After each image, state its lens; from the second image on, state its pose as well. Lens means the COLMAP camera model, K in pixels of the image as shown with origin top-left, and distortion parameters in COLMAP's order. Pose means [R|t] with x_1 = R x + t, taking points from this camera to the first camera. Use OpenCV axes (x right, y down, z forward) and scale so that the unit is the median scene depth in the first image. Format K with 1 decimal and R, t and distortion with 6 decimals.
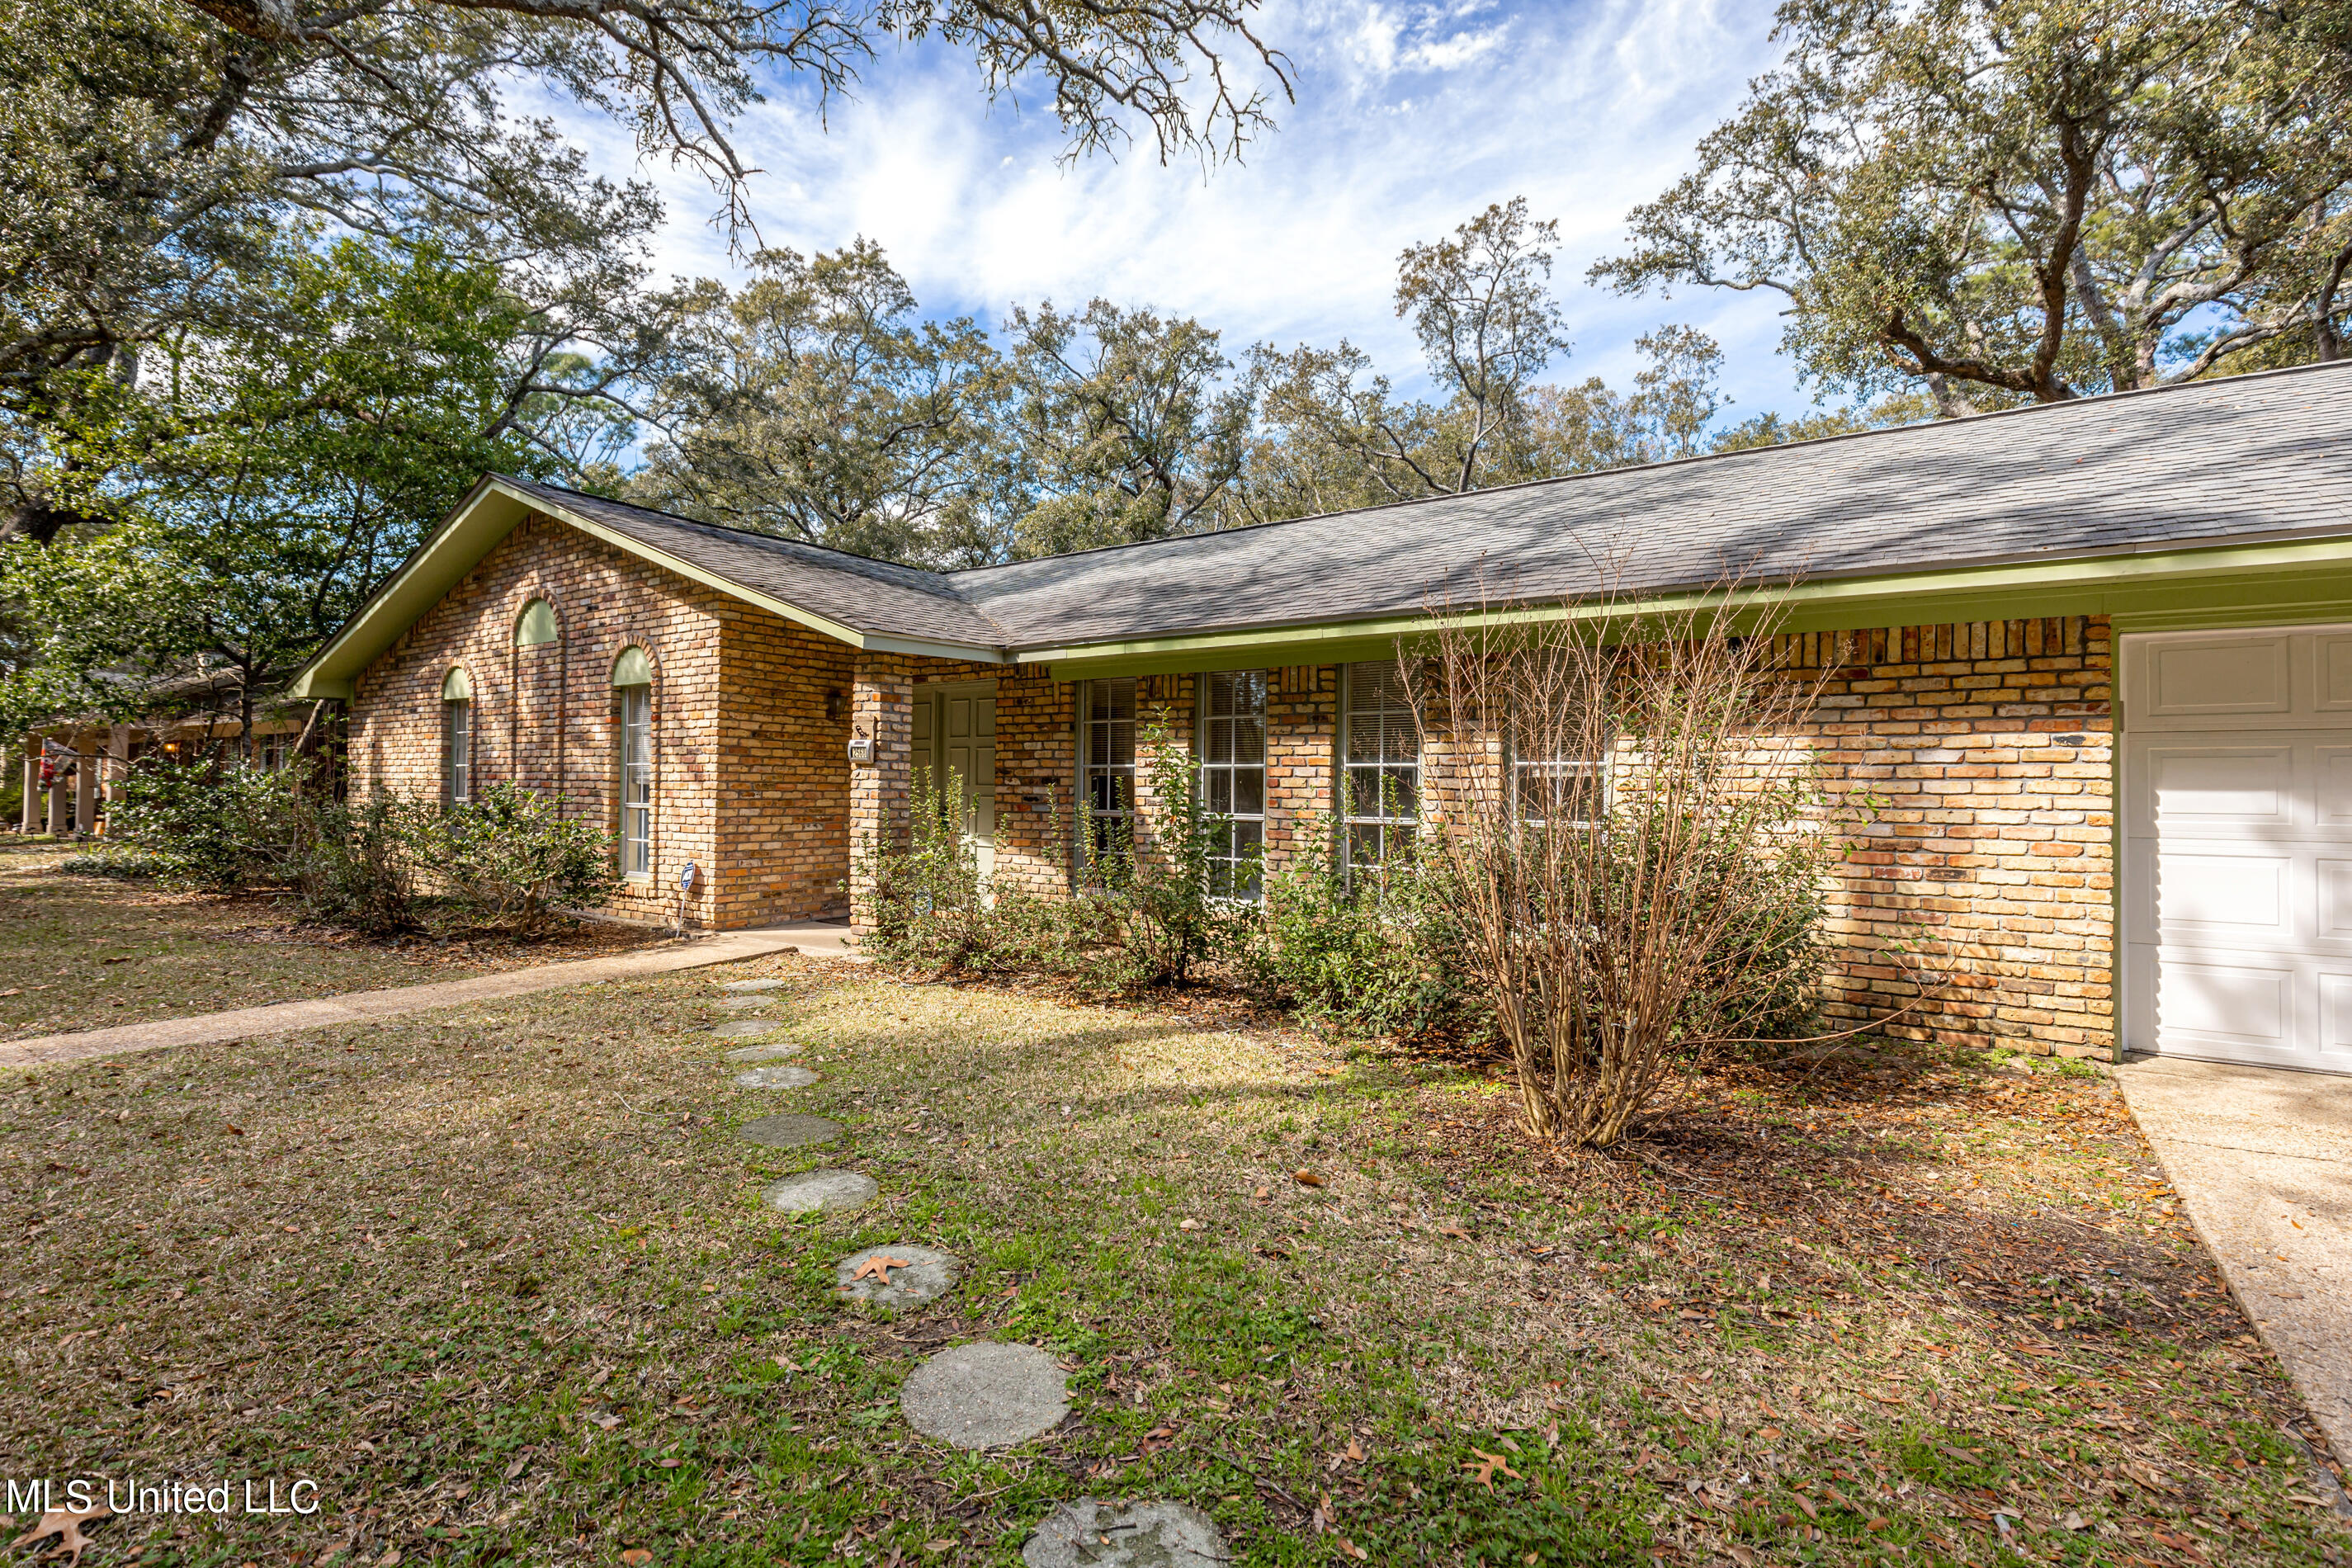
lens RADIAL K [[1096.2, 0, 1176.0], [0, 1096.2, 784.0], [0, 0, 1]] dist [0.001832, 0.000120]
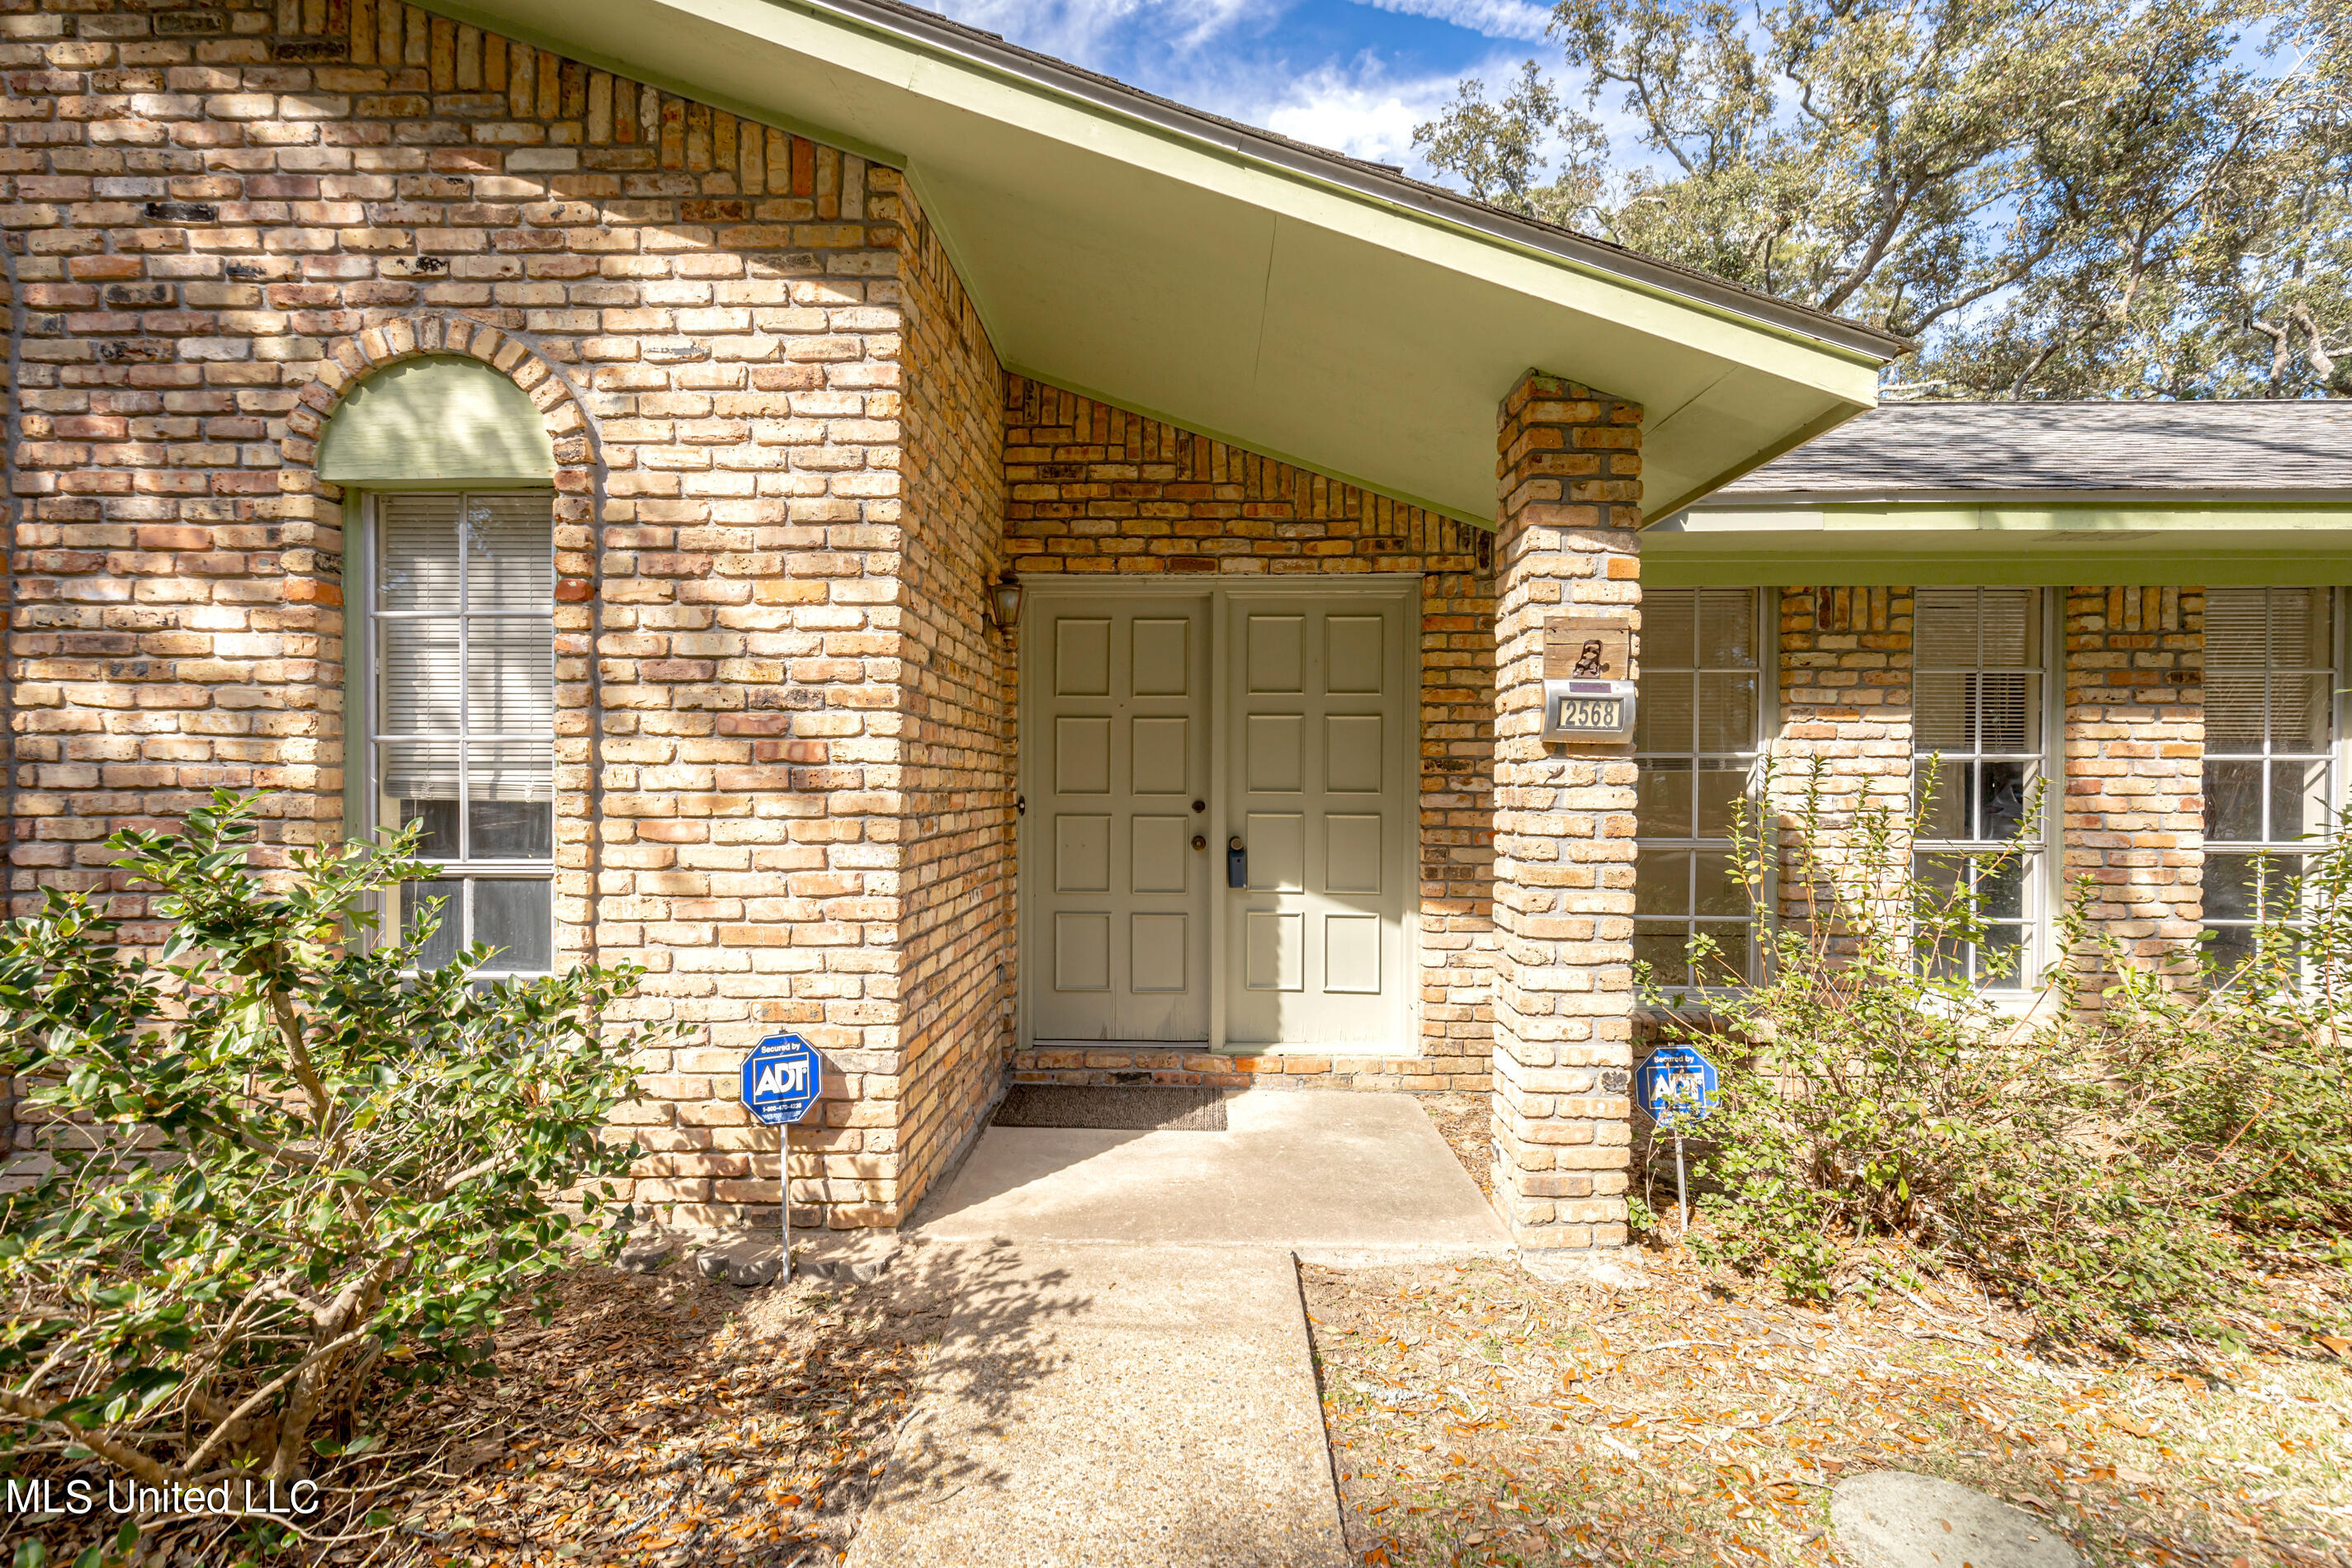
lens RADIAL K [[1069.6, 0, 1172.1], [0, 1069.6, 794.1], [0, 0, 1]] dist [-0.000073, -0.000431]
pose [[0.827635, -0.014703, 0.561074, -0.507728], [0.001982, 0.999727, 0.023275, -0.008840], [-0.561263, -0.018152, 0.827439, 0.647986]]
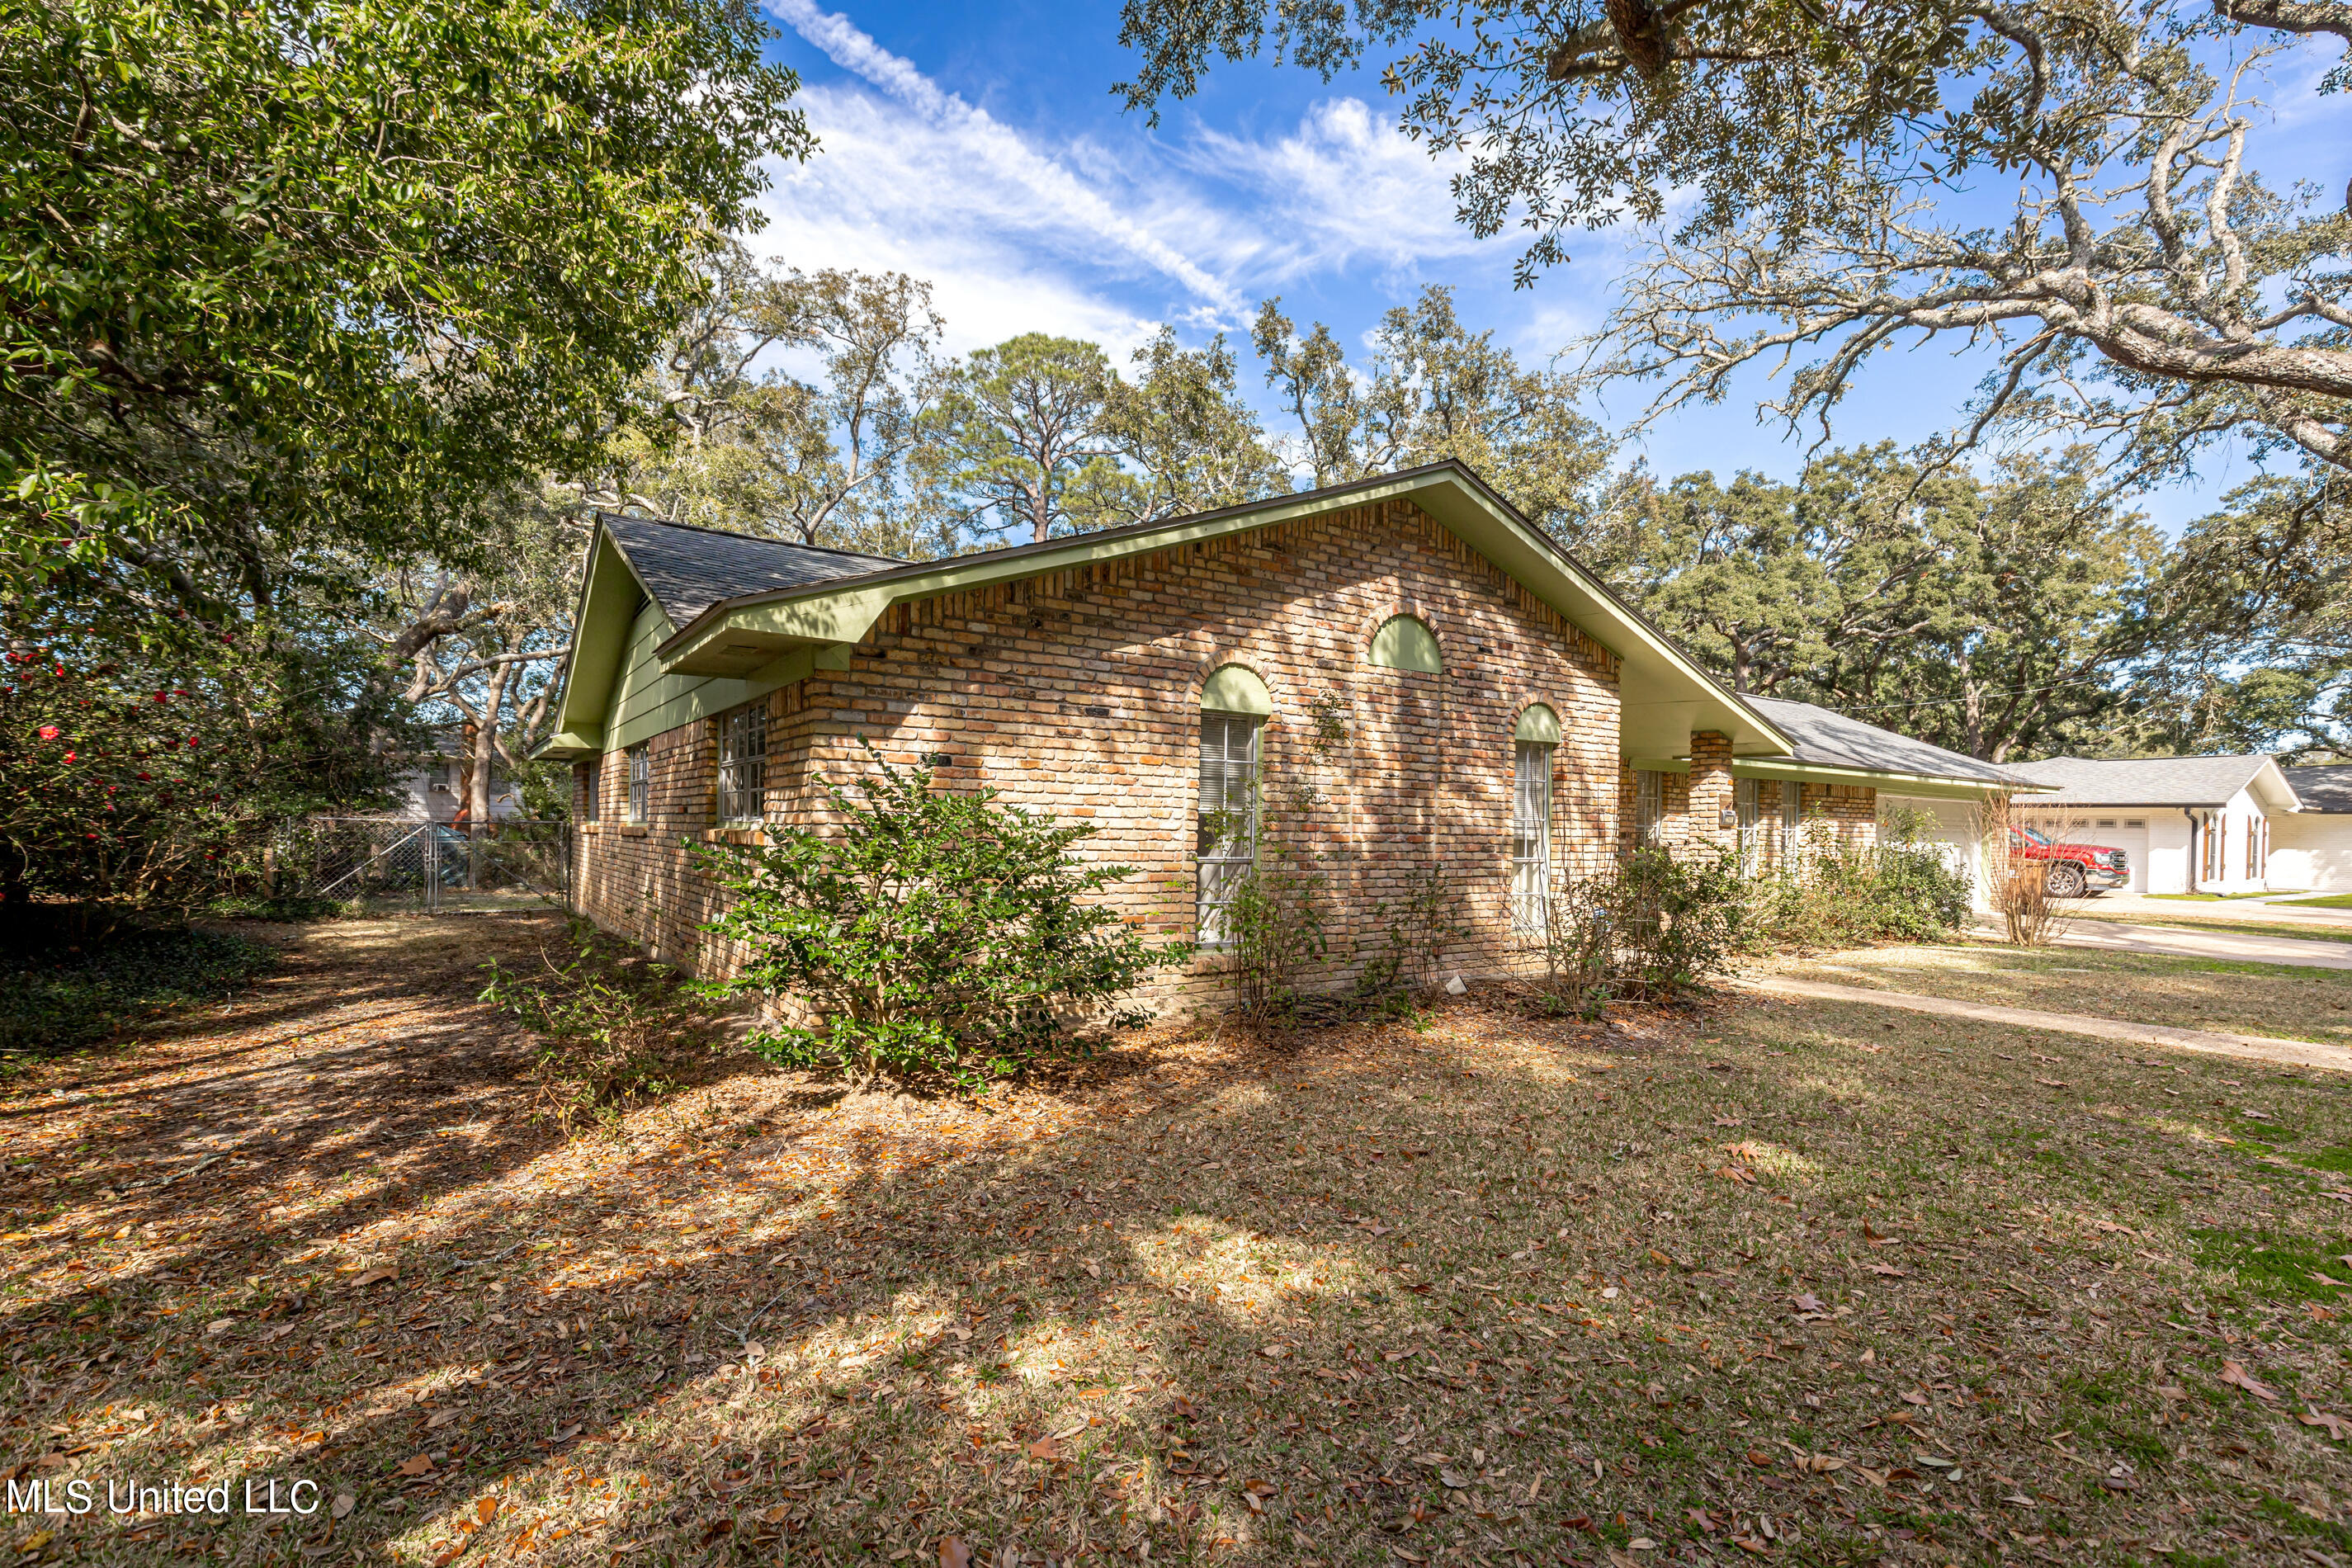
lens RADIAL K [[1067.2, 0, 1171.8], [0, 1067.2, 825.9], [0, 0, 1]] dist [0.000062, -0.000100]
pose [[0.354642, -0.006914, 0.934977, -1.586136], [-0.022116, 0.999631, 0.015781, -0.021107], [-0.934741, -0.026275, 0.354358, 0.991841]]
